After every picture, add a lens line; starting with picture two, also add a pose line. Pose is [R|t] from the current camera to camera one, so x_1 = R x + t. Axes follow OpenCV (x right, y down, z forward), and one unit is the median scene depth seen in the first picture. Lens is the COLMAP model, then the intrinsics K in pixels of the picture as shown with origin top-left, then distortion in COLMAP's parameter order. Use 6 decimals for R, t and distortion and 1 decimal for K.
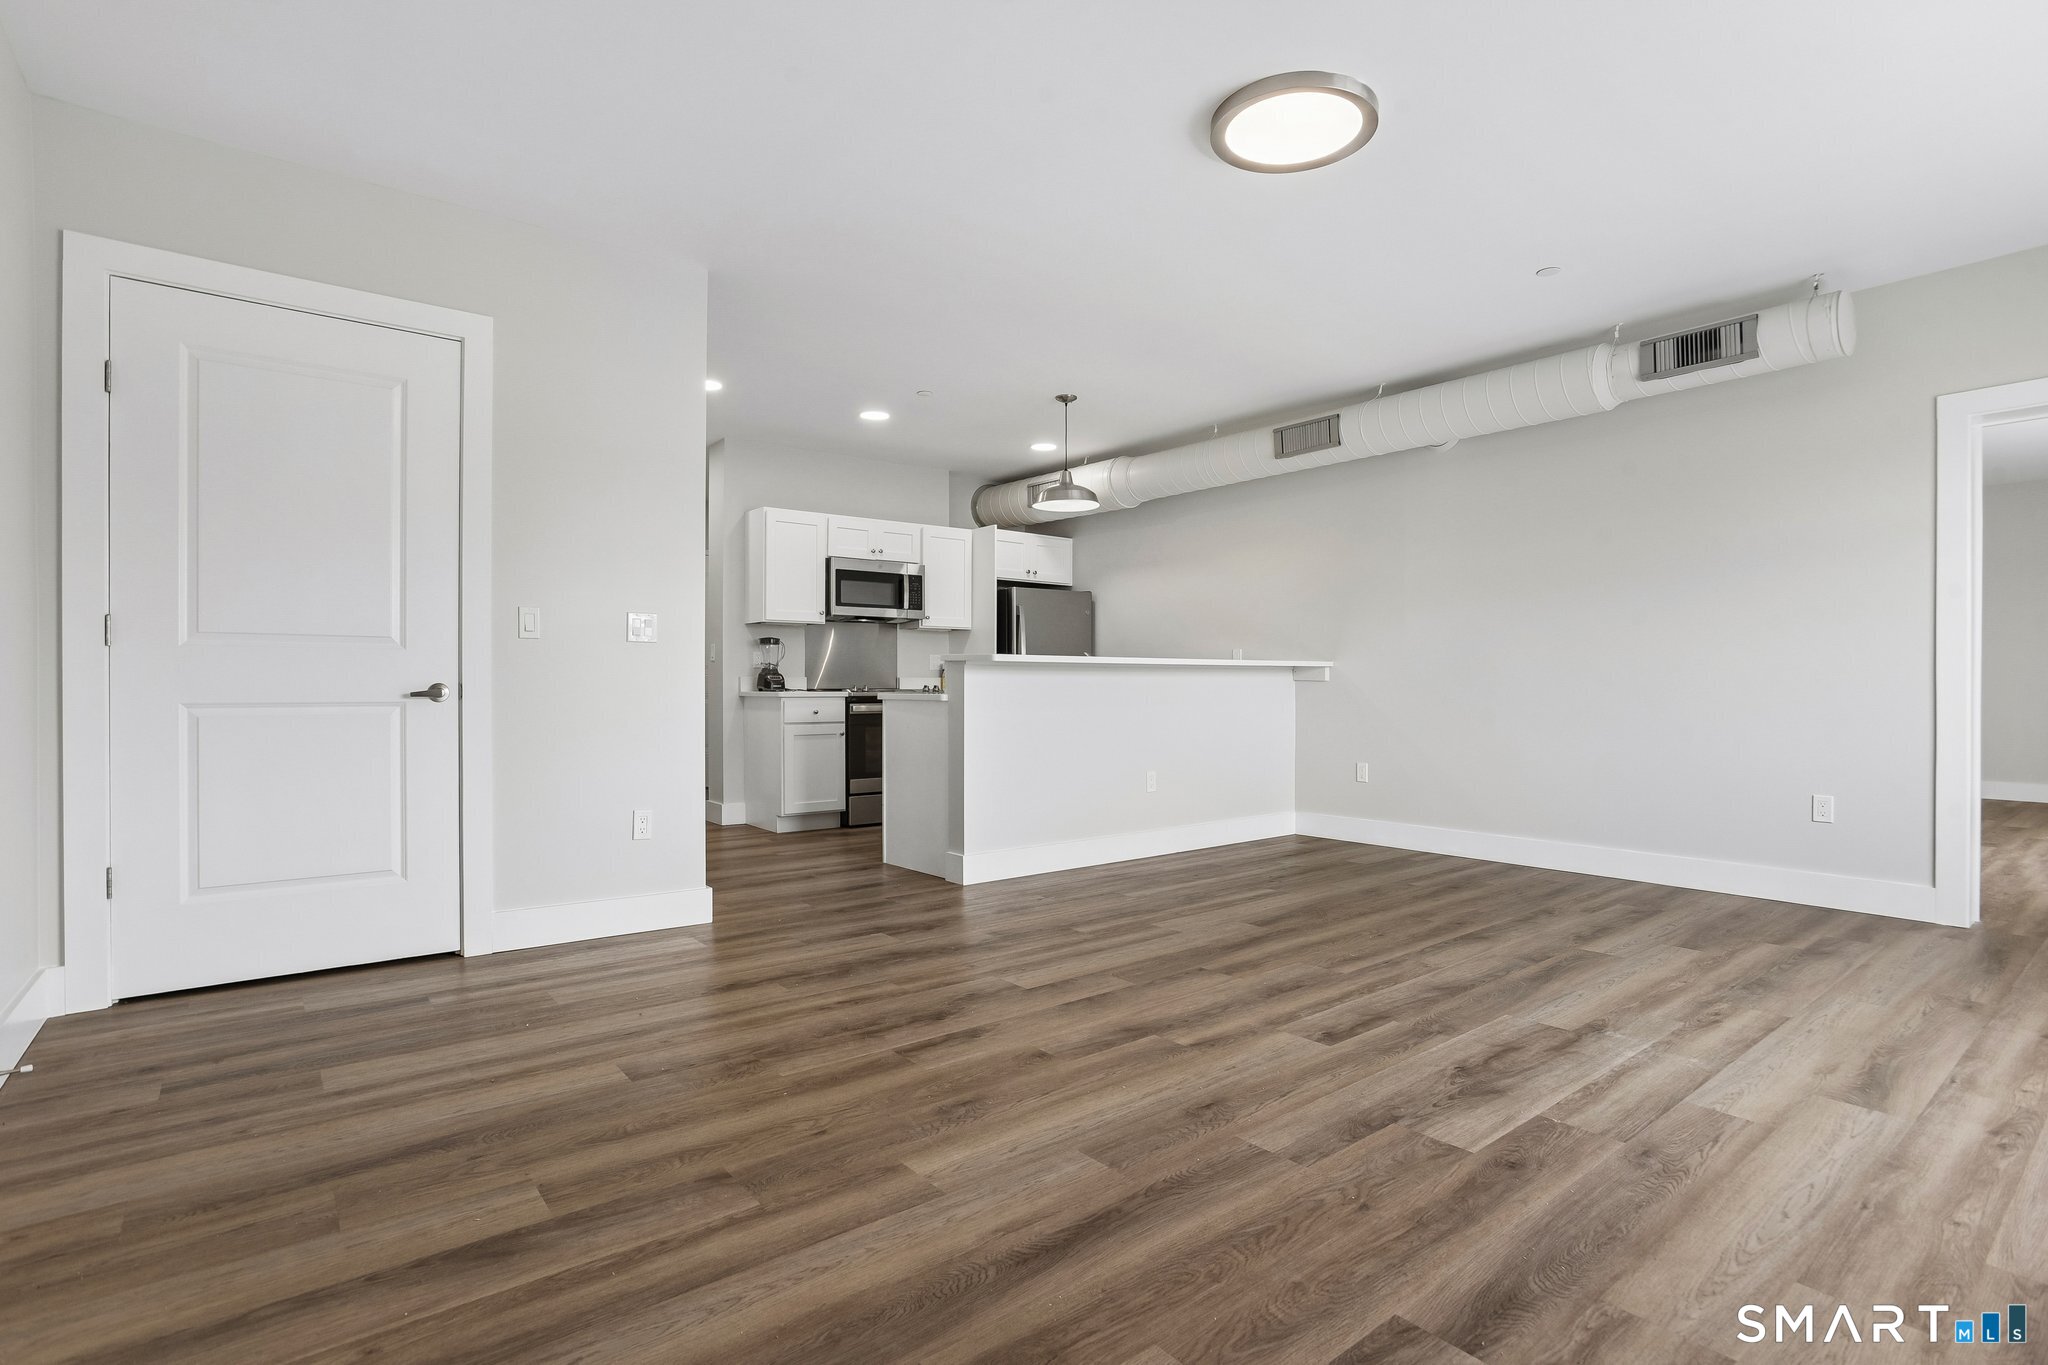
lens RADIAL K [[1005.4, 0, 1024.0], [0, 1005.4, 682.5], [0, 0, 1]] dist [-0.042492, 0.015840]
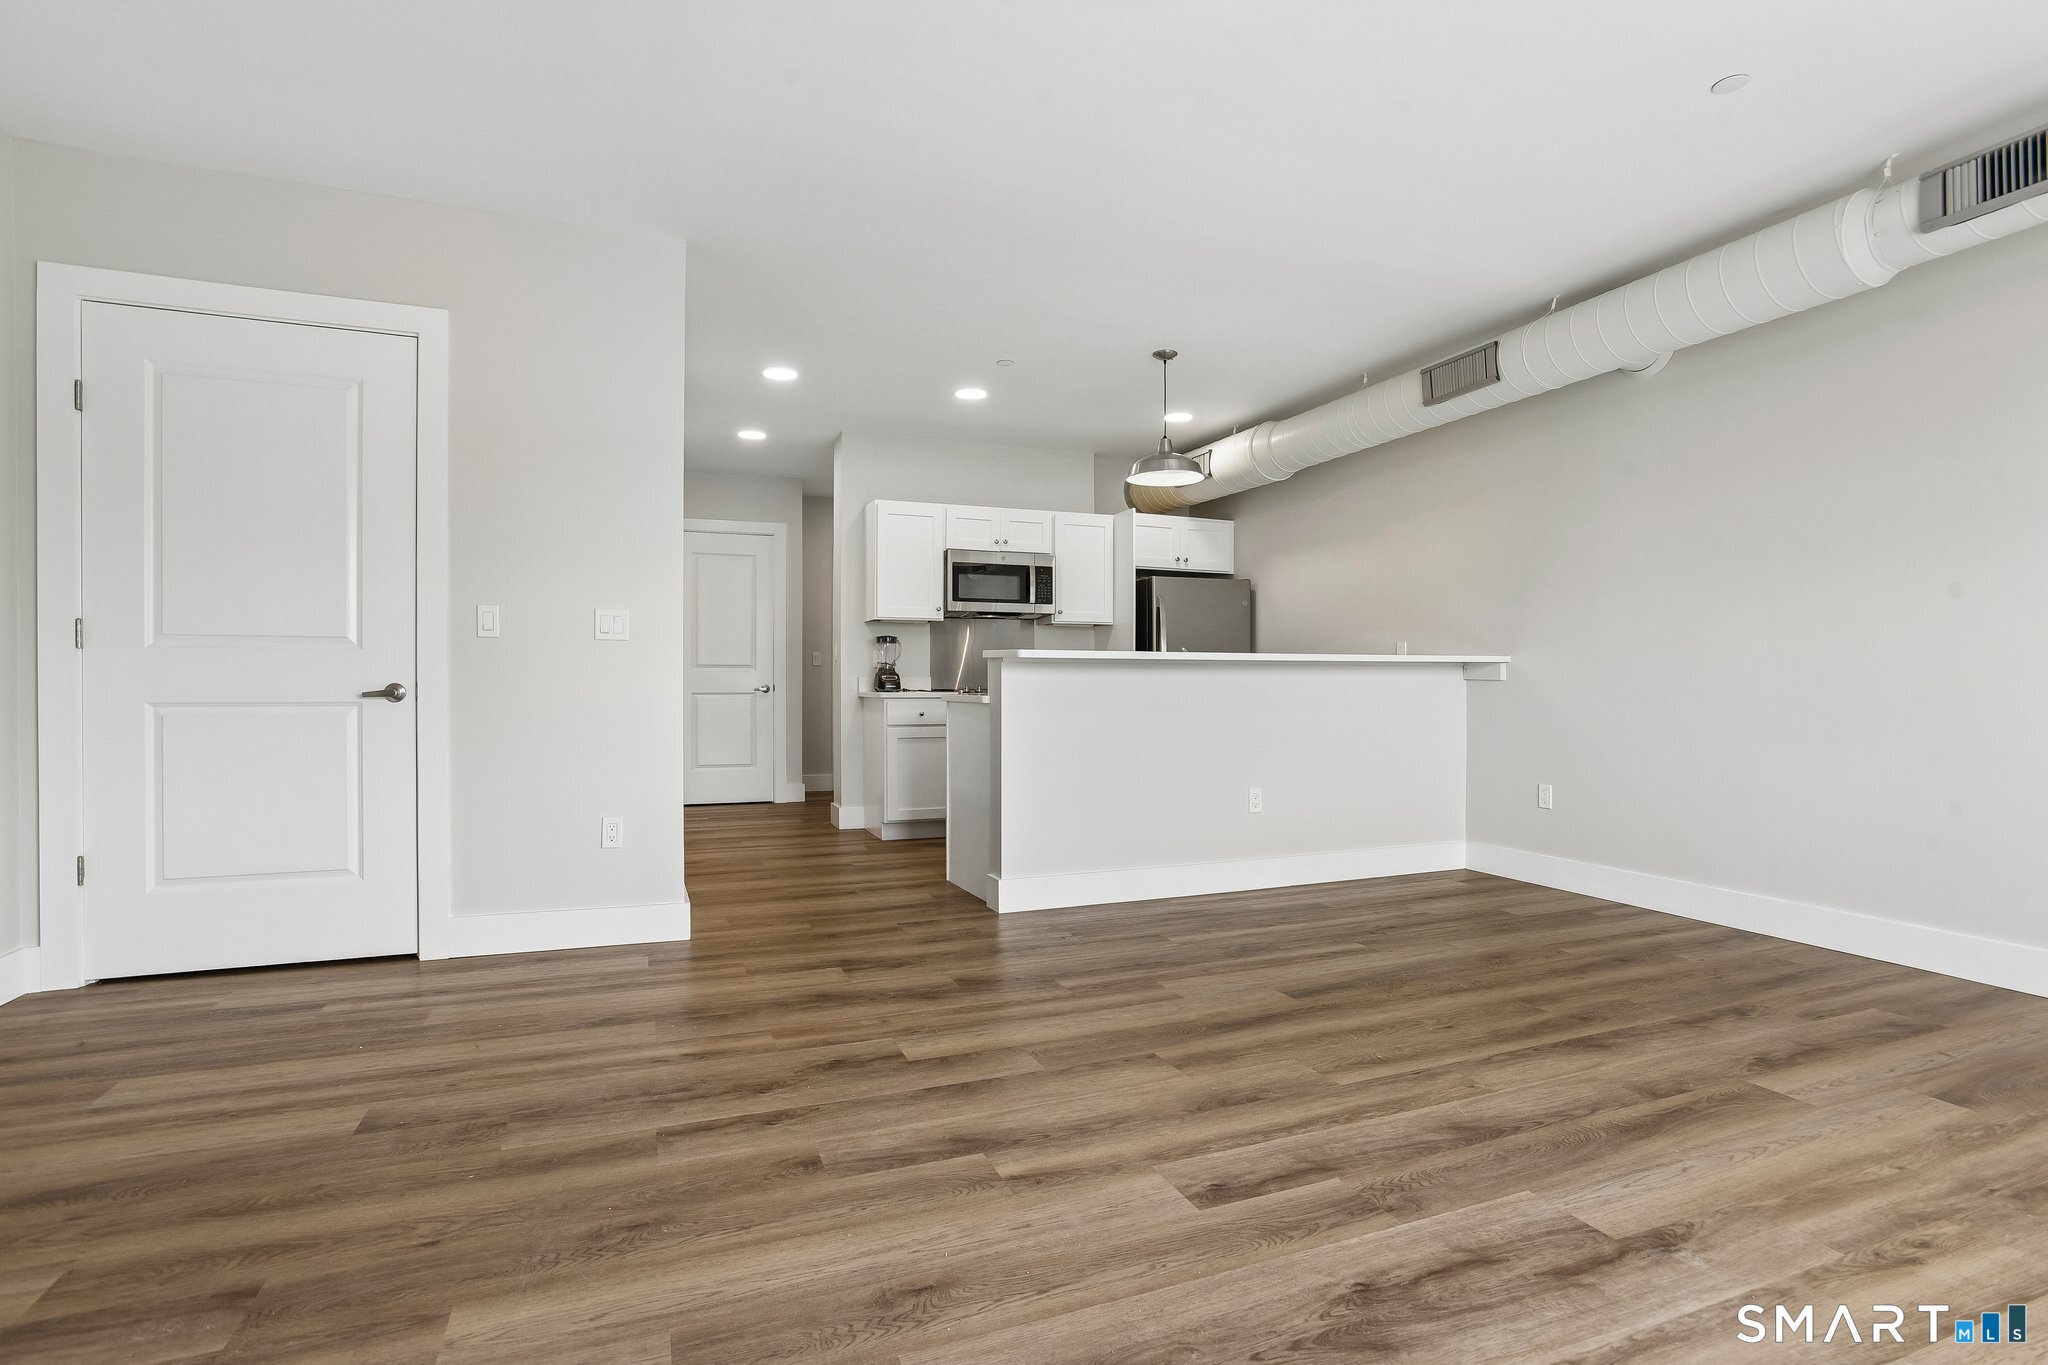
lens RADIAL K [[998.3, 0, 1024.0], [0, 998.3, 682.5], [0, 0, 1]] dist [-0.040182, 0.016298]
pose [[0.956425, -0.001023, -0.291976, 0.292427], [0.000870, 0.999999, -0.000654, 0.001219], [0.291977, 0.000371, 0.956425, 0.234786]]
